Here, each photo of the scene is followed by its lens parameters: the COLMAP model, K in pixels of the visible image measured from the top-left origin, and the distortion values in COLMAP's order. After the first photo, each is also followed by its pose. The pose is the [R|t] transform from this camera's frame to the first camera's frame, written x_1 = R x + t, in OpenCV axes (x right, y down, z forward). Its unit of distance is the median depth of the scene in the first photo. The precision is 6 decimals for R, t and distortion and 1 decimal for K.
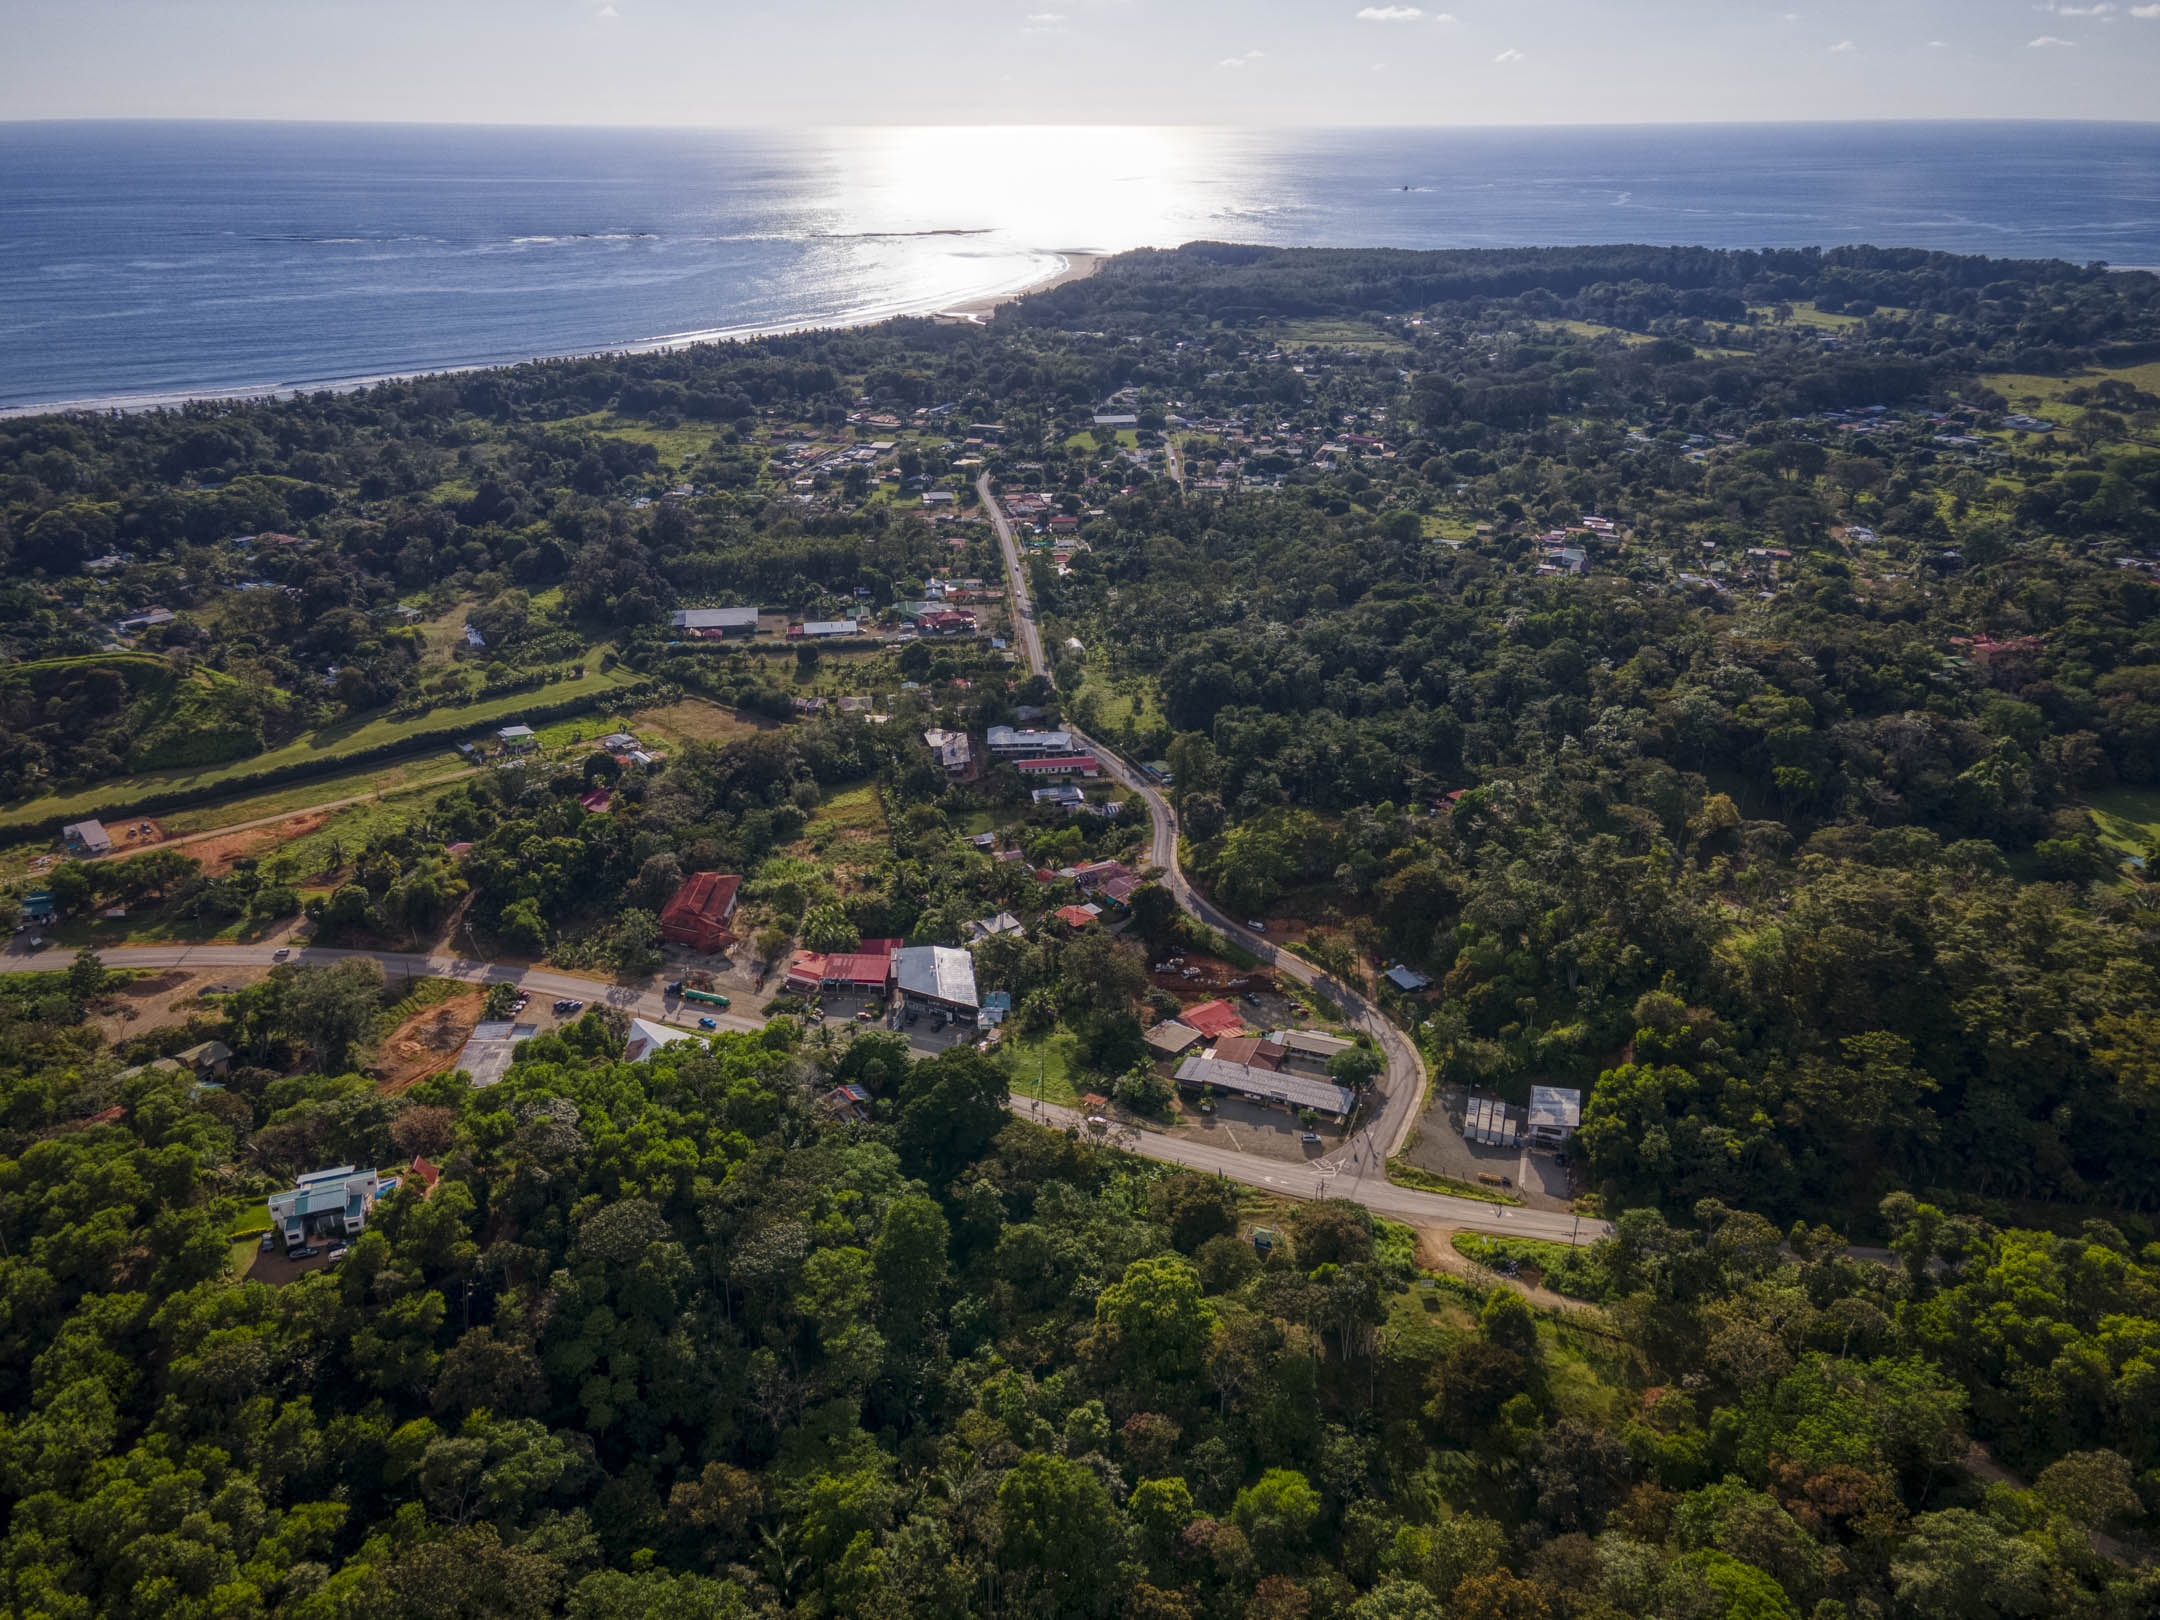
lens RADIAL K [[1568.4, 0, 1071.6], [0, 1568.4, 830.4], [0, 0, 1]] dist [0.029783, 0.025022]
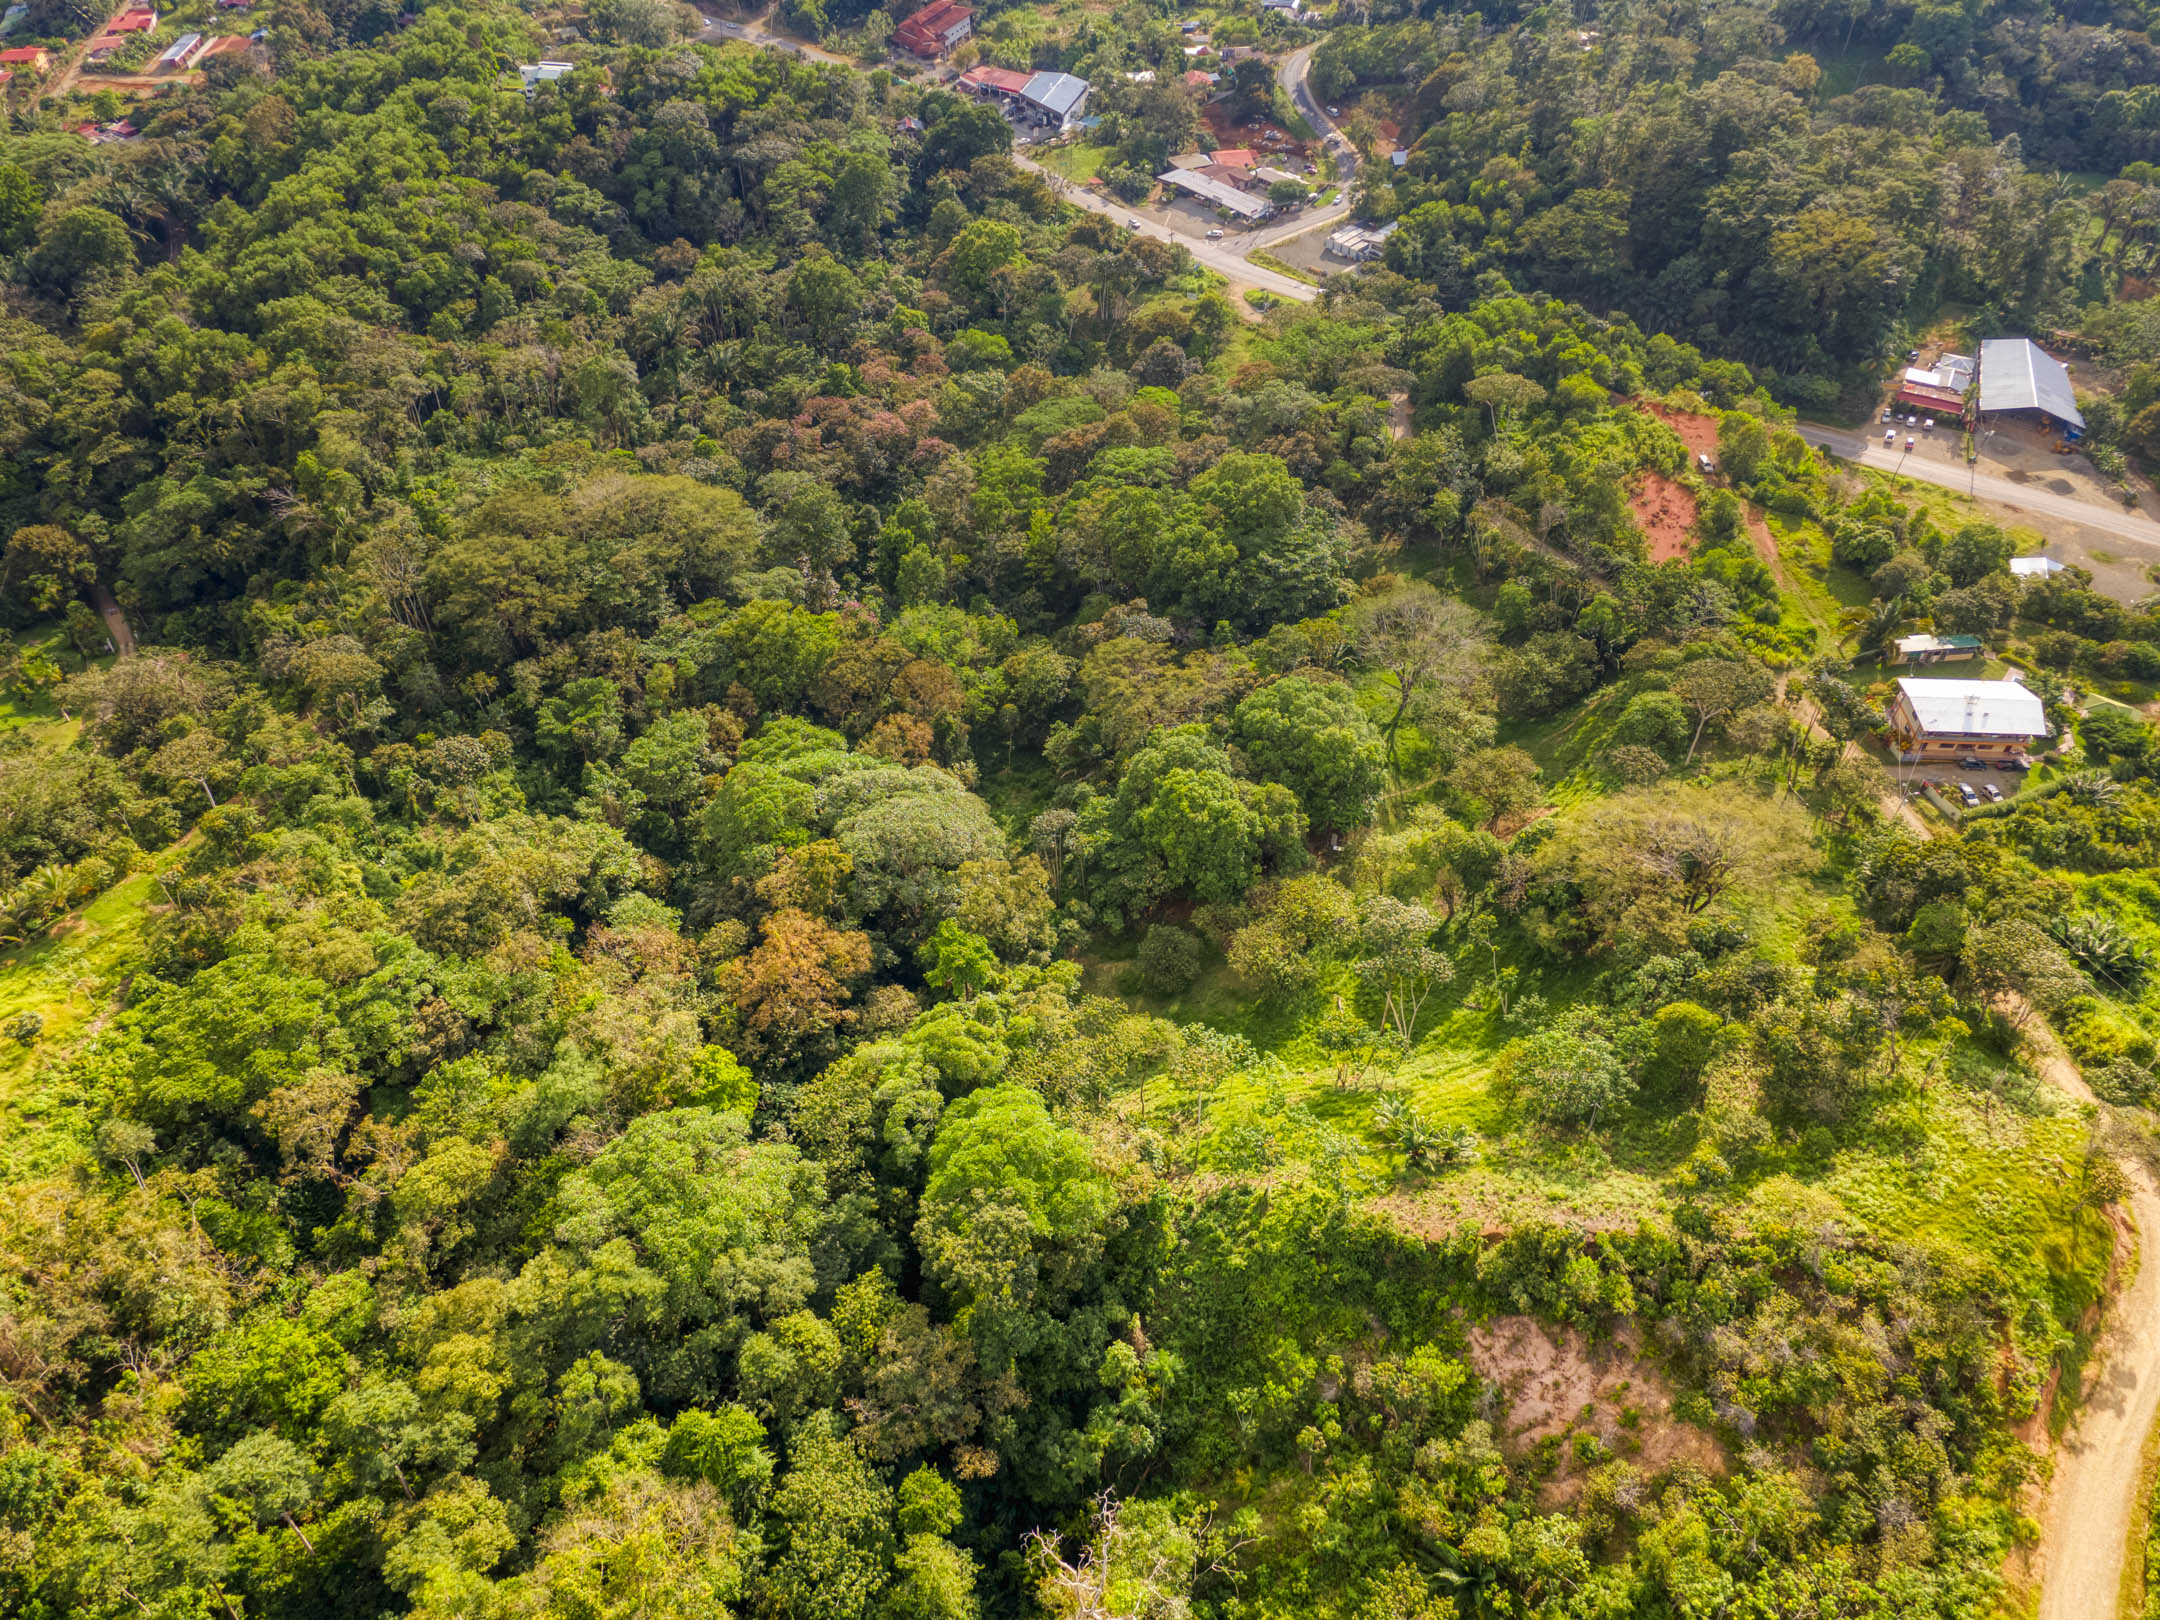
lens RADIAL K [[1568.4, 0, 1065.9], [0, 1568.4, 796.9], [0, 0, 1]] dist [0.029783, 0.025022]
pose [[0.901662, 0.304299, -0.307259, 0.581844], [-0.180729, 0.910659, 0.371532, 0.158350], [0.392865, -0.279466, 0.876103, -0.350236]]
